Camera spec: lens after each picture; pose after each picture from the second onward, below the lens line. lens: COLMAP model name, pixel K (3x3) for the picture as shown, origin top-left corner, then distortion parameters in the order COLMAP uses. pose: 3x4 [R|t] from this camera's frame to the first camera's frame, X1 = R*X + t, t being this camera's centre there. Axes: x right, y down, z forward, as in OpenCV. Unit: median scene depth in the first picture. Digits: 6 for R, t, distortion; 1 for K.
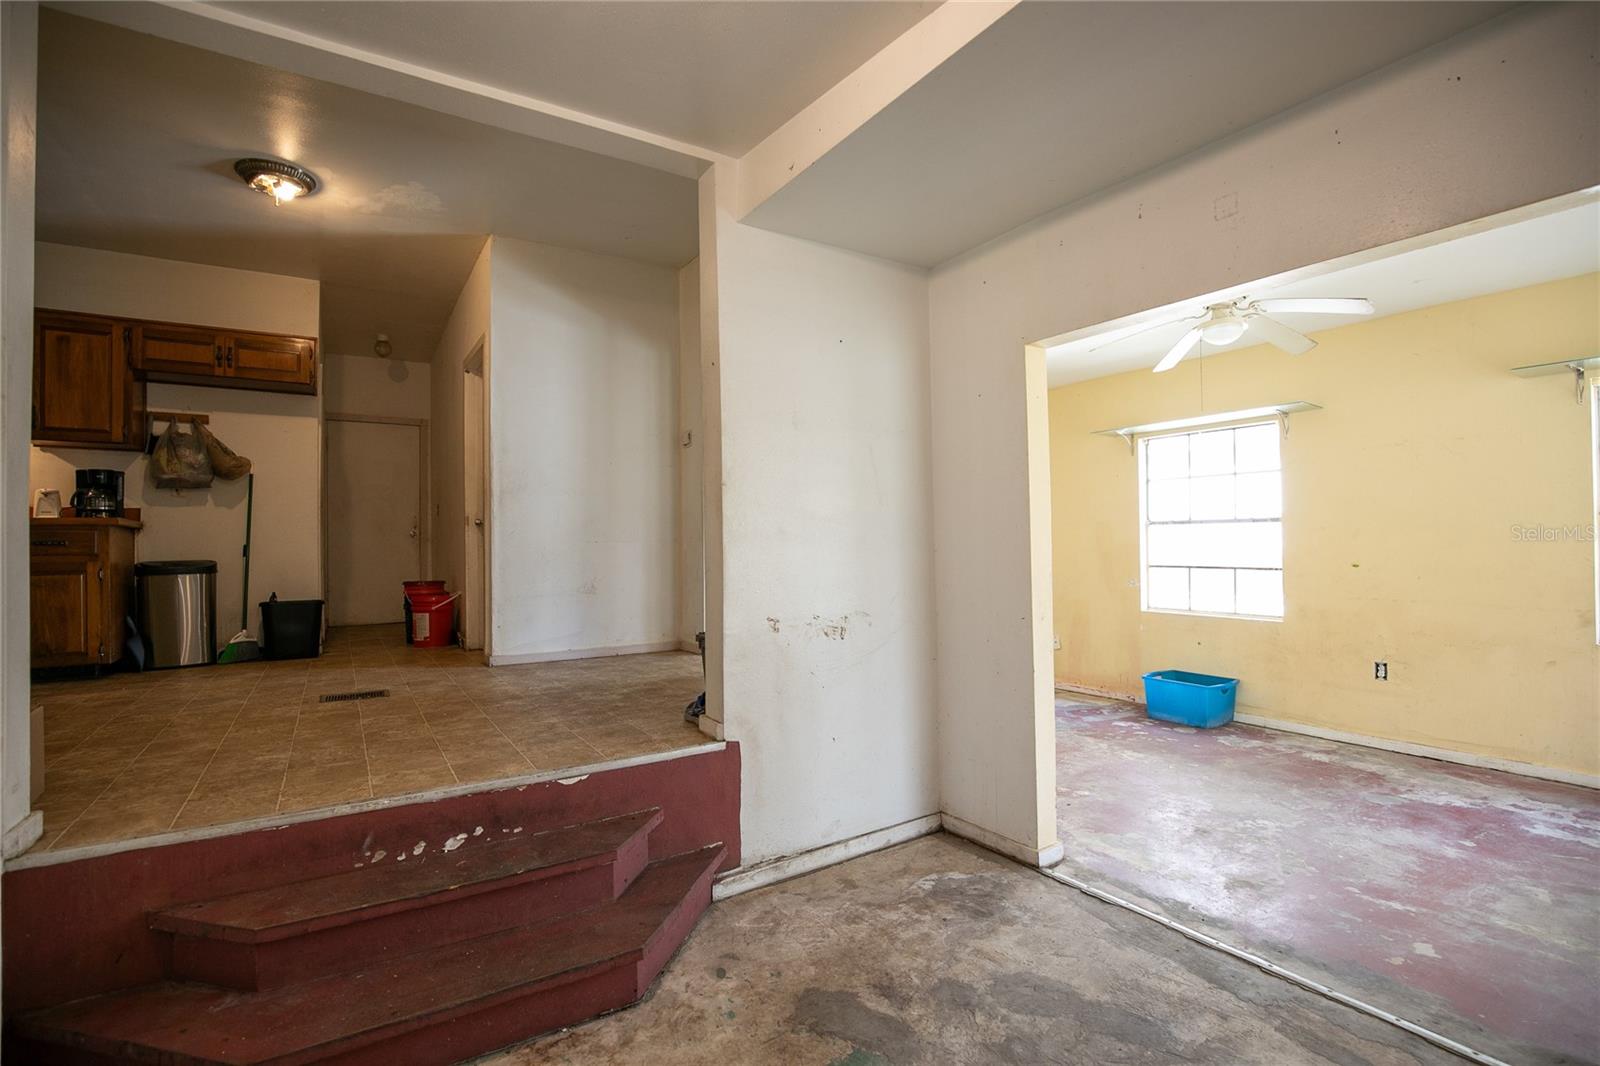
lens RADIAL K [[730.3, 0, 797.2], [0, 730.3, 534.9], [0, 0, 1]] dist [-0.028126, 0.001152]
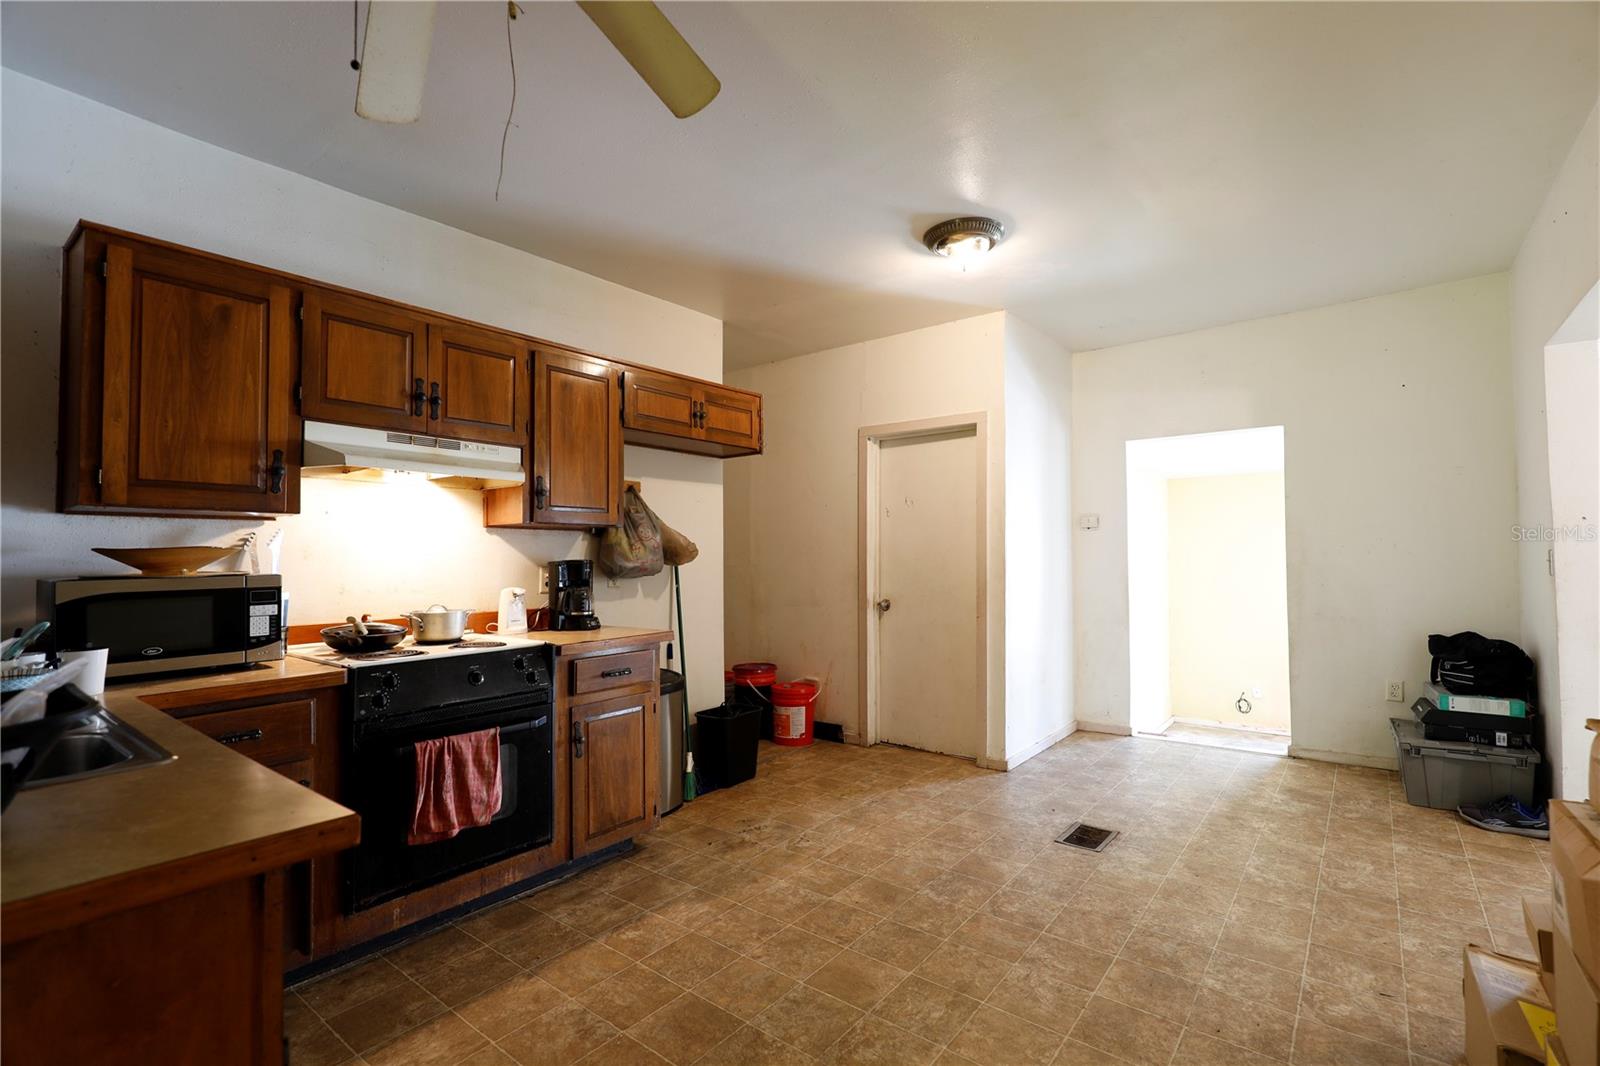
lens RADIAL K [[730.3, 0, 786.2], [0, 730.3, 536.6], [0, 0, 1]] dist [-0.028126, 0.001152]
pose [[0.948747, 0.012344, 0.315795, -1.027905], [-0.007731, 0.999844, -0.015856, -0.106567], [-0.315941, 0.012602, 0.948695, 0.210185]]
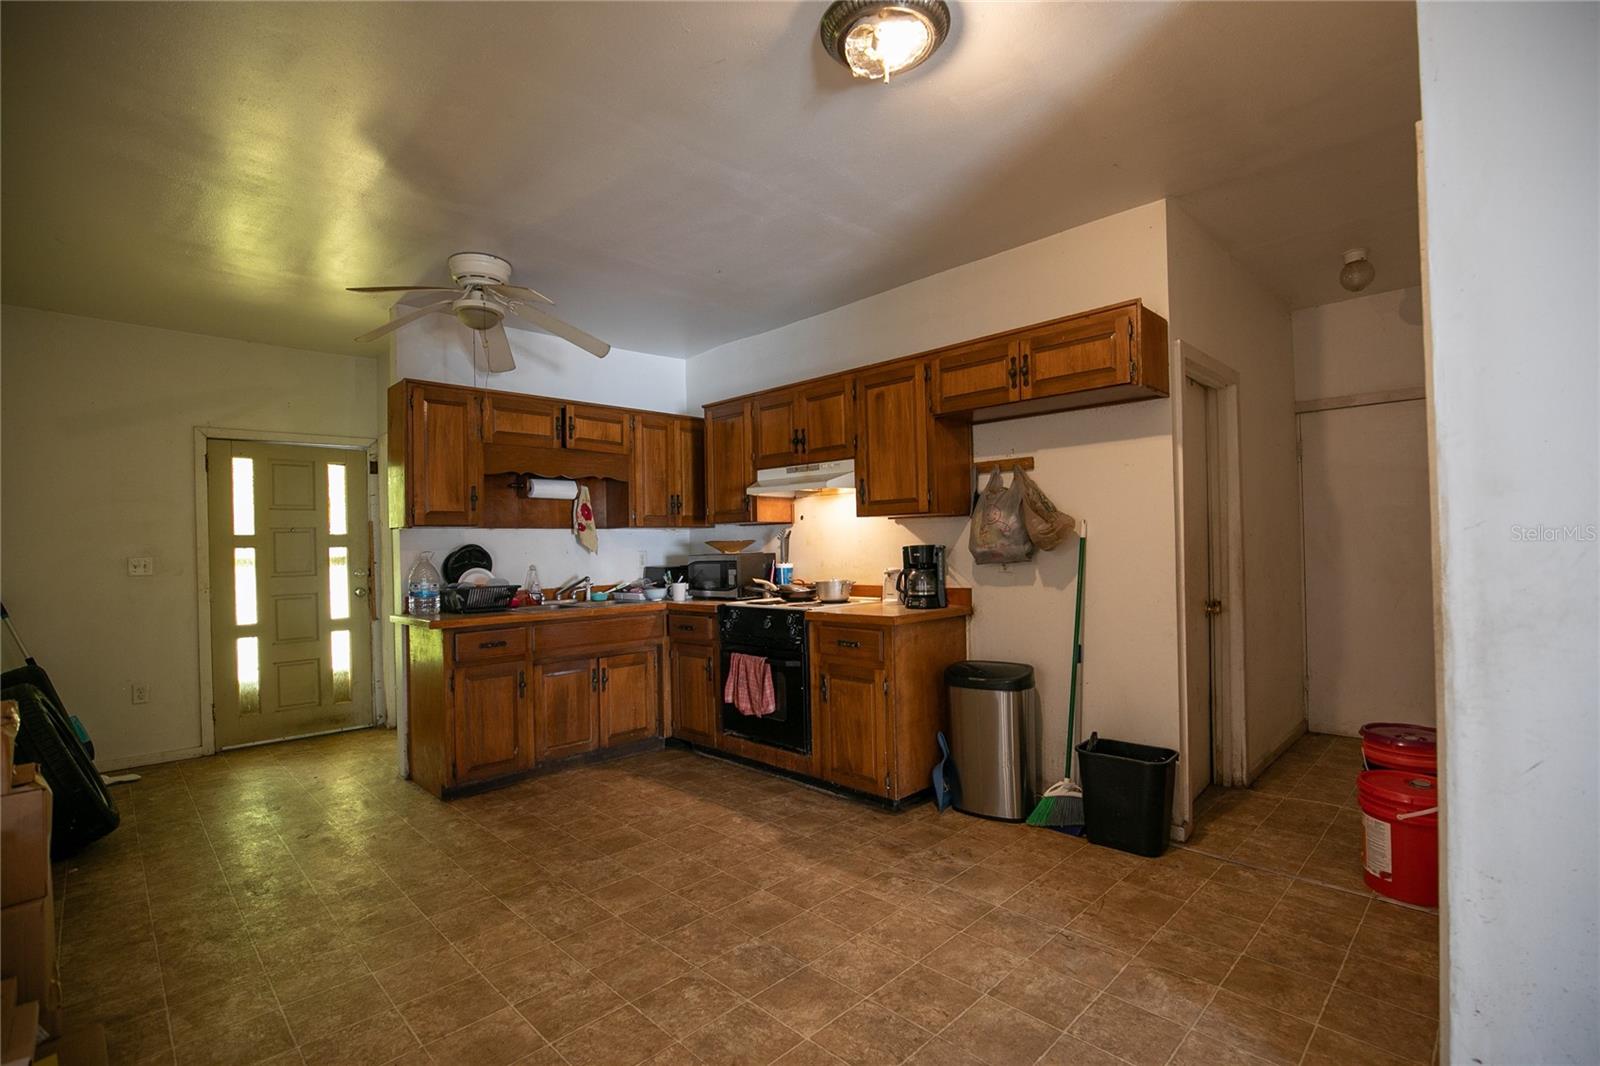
lens RADIAL K [[730.3, 0, 807.2], [0, 730.3, 544.8], [0, 0, 1]] dist [-0.028126, 0.001152]
pose [[0.211118, 0.012410, -0.977382, -0.188024], [0.038219, 0.999050, 0.020941, -0.116099], [0.976713, -0.041775, 0.210443, 0.701730]]
